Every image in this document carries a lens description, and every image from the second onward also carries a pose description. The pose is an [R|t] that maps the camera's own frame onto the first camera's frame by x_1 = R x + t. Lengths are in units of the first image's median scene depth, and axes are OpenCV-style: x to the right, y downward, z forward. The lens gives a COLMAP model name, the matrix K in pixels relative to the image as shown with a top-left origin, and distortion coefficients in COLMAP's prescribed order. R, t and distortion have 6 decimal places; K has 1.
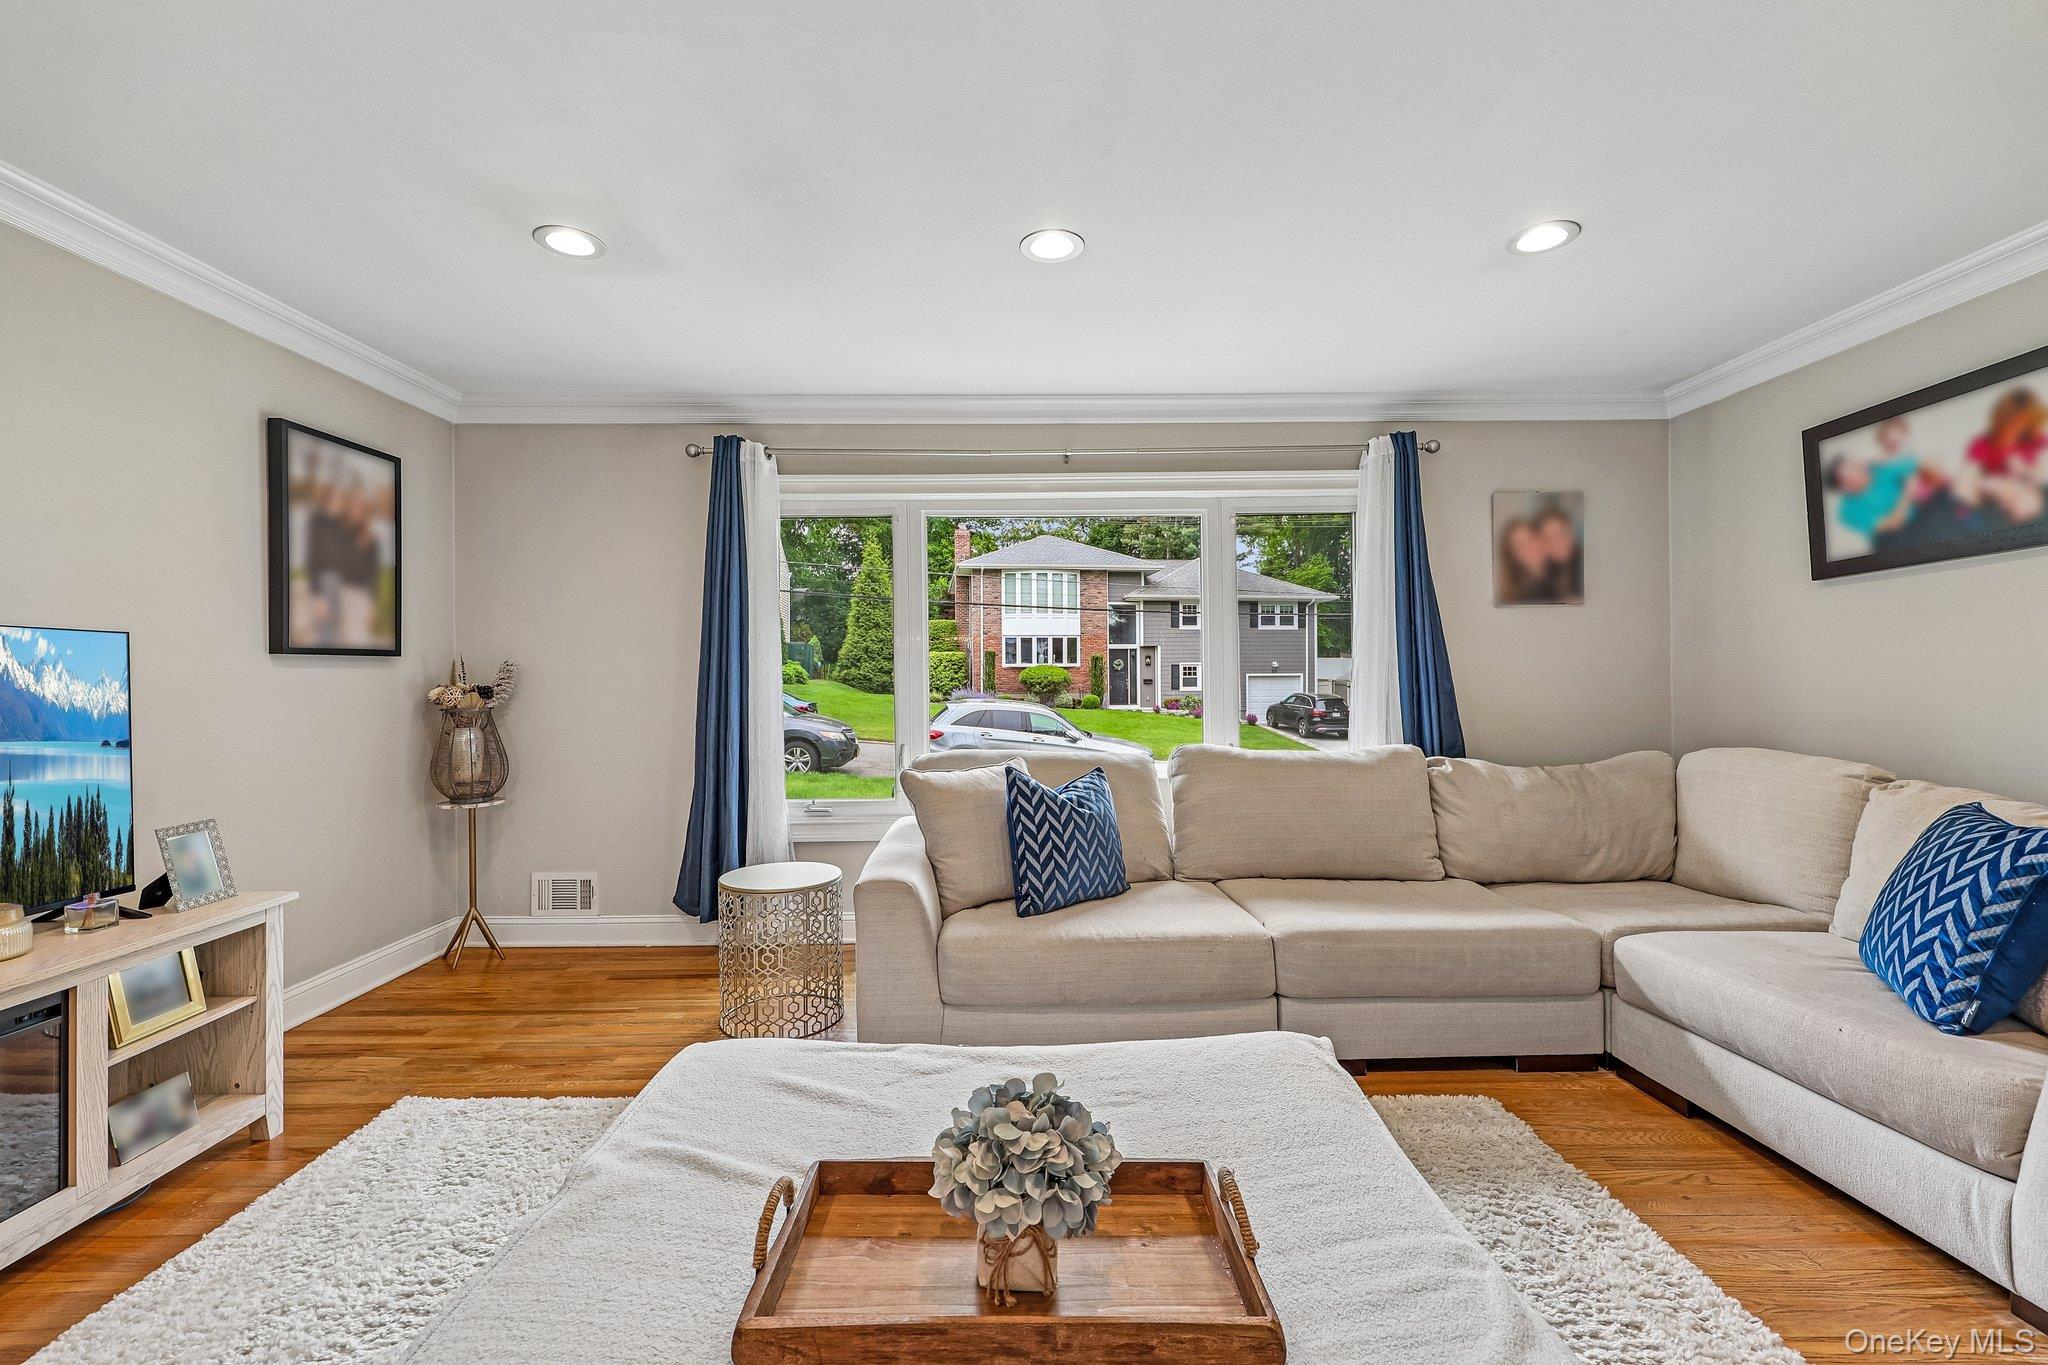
lens RADIAL K [[845.9, 0, 1020.1], [0, 845.9, 673.8], [0, 0, 1]] dist [0.001242, 0.000060]
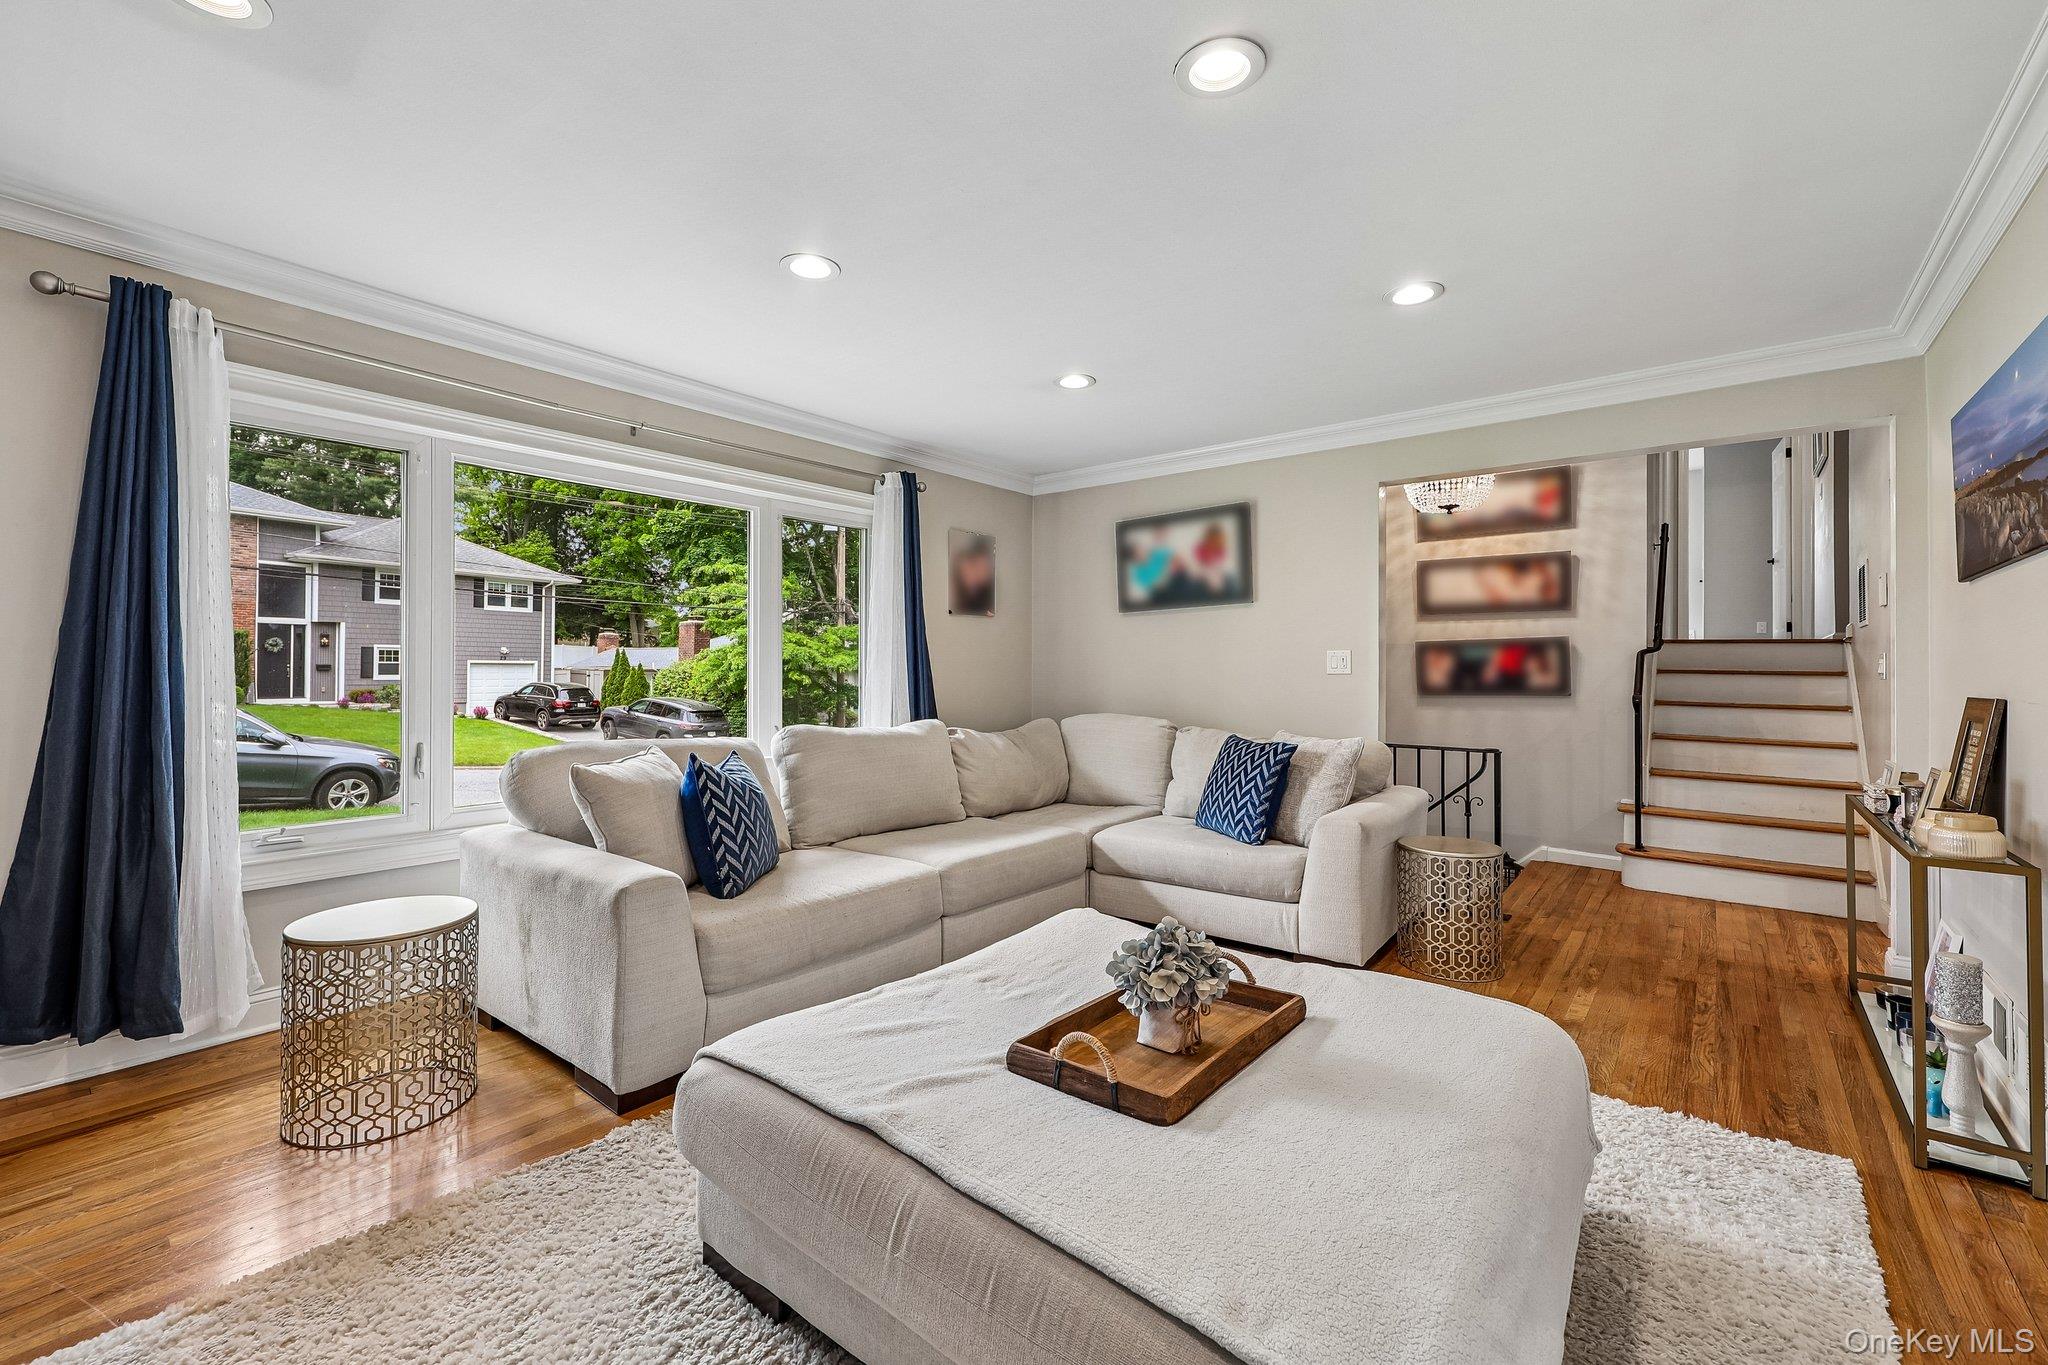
lens RADIAL K [[857.4, 0, 1021.6], [0, 857.4, 649.5], [0, 0, 1]] dist [0.001812, 0.000150]
pose [[0.638827, 0.029501, 0.768785, -0.397740], [-0.017134, 0.999562, -0.024120, 0.005516], [-0.769160, 0.002236, 0.639053, 0.053937]]
